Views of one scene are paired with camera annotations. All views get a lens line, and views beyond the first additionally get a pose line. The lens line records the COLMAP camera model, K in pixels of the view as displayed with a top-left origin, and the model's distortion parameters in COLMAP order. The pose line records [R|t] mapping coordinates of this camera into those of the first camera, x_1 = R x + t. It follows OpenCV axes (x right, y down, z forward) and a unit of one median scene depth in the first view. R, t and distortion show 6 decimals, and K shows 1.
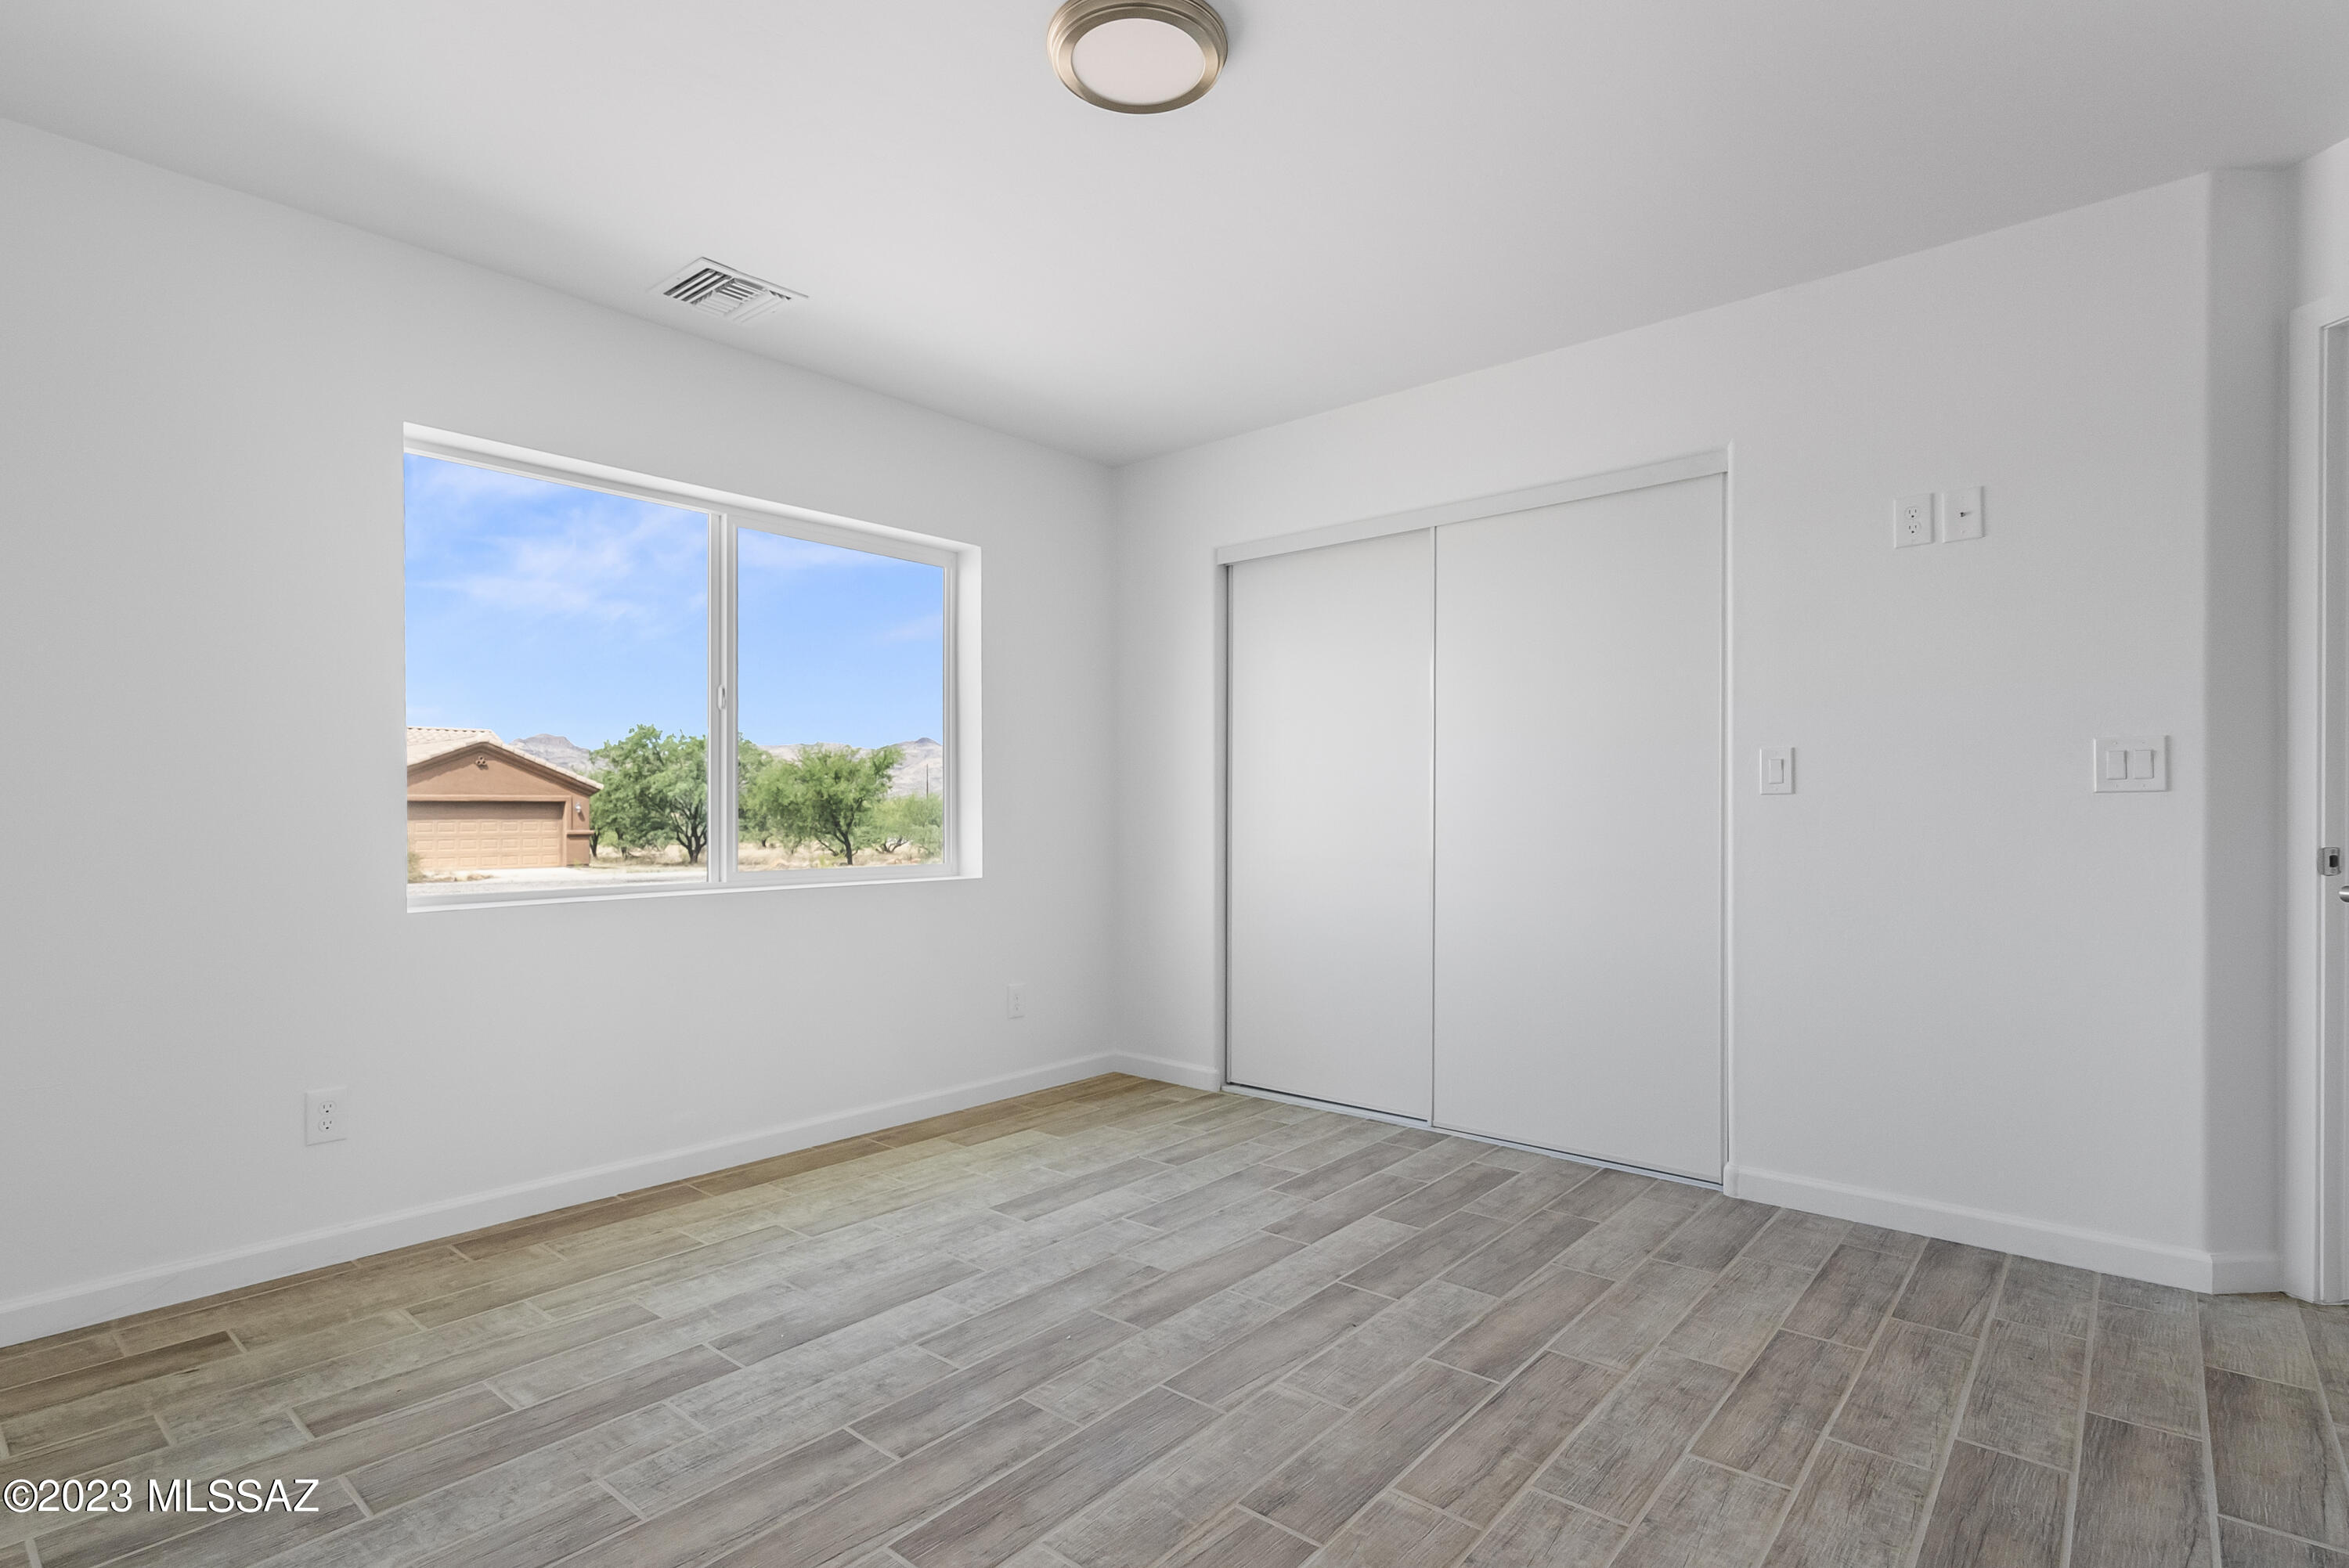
lens RADIAL K [[1117.3, 0, 1175.6], [0, 1117.3, 810.1], [0, 0, 1]] dist [0.000141, 0.000571]
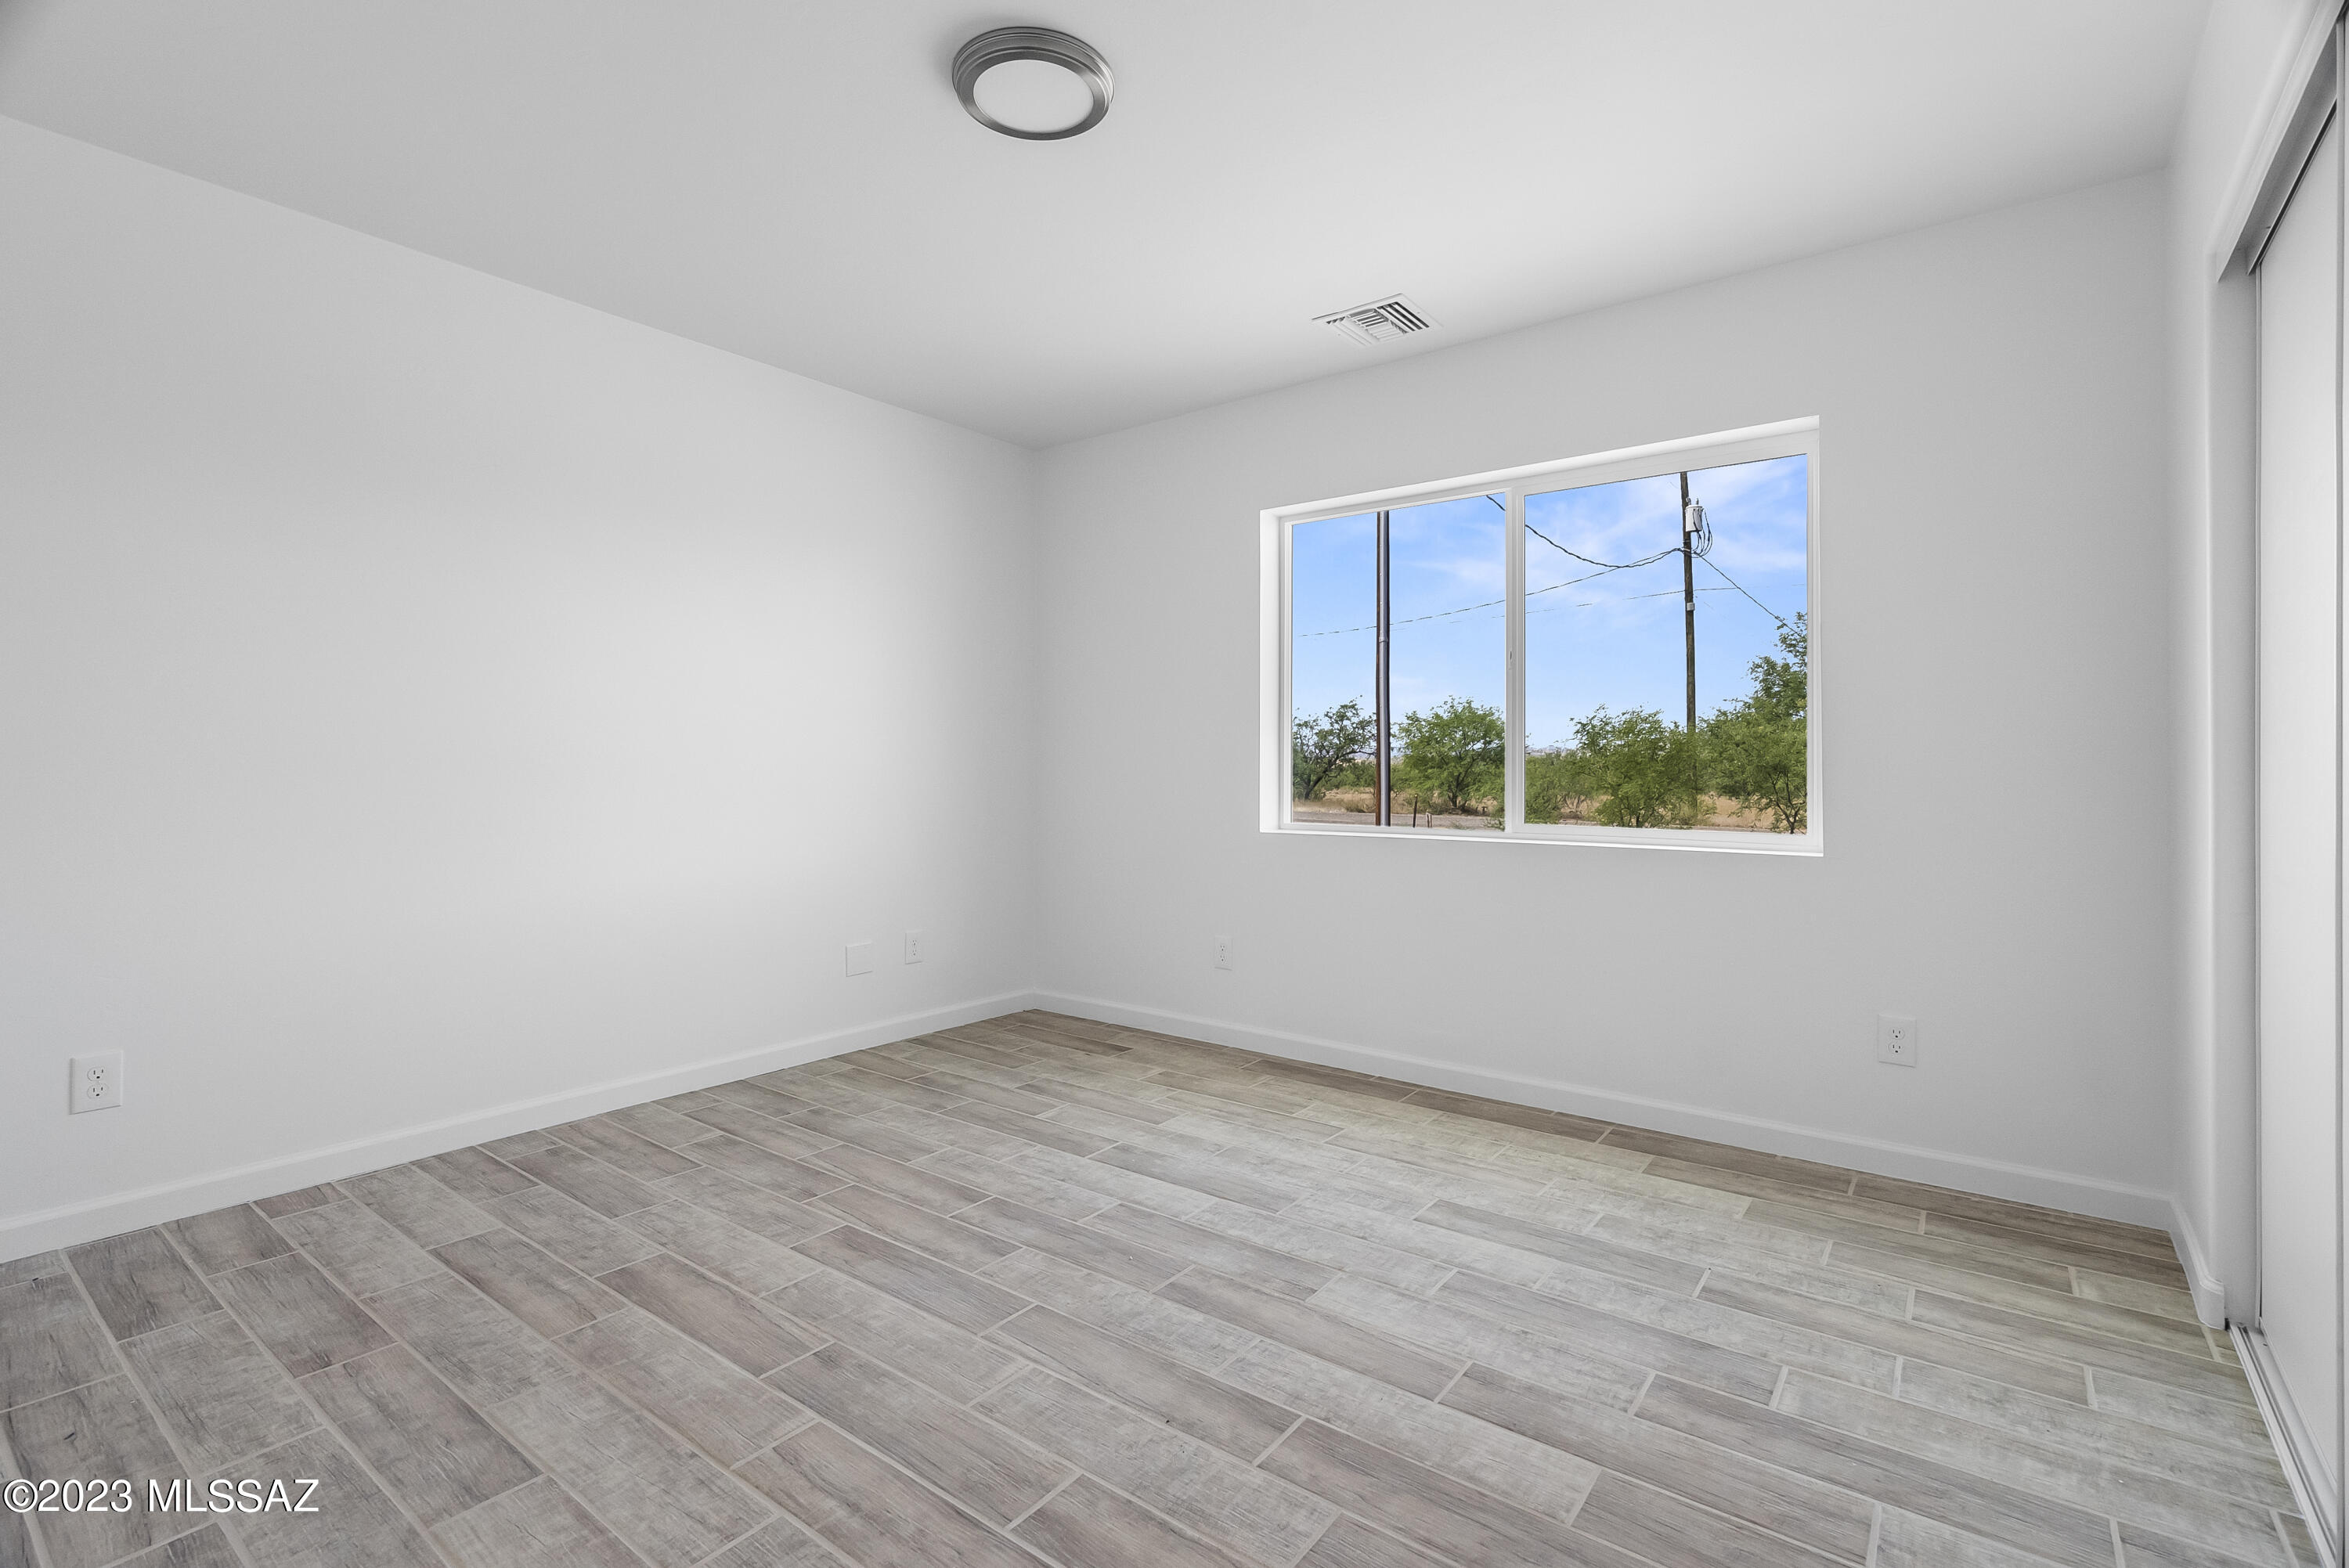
lens RADIAL K [[1079.3, 0, 1186.2], [0, 1079.3, 760.1], [0, 0, 1]] dist [-0.000857, 0.000417]
pose [[0.061979, -0.007247, -0.998051, 0.782412], [0.001637, 0.999973, -0.007159, 0.004197], [0.998076, -0.001191, 0.061989, 0.825458]]
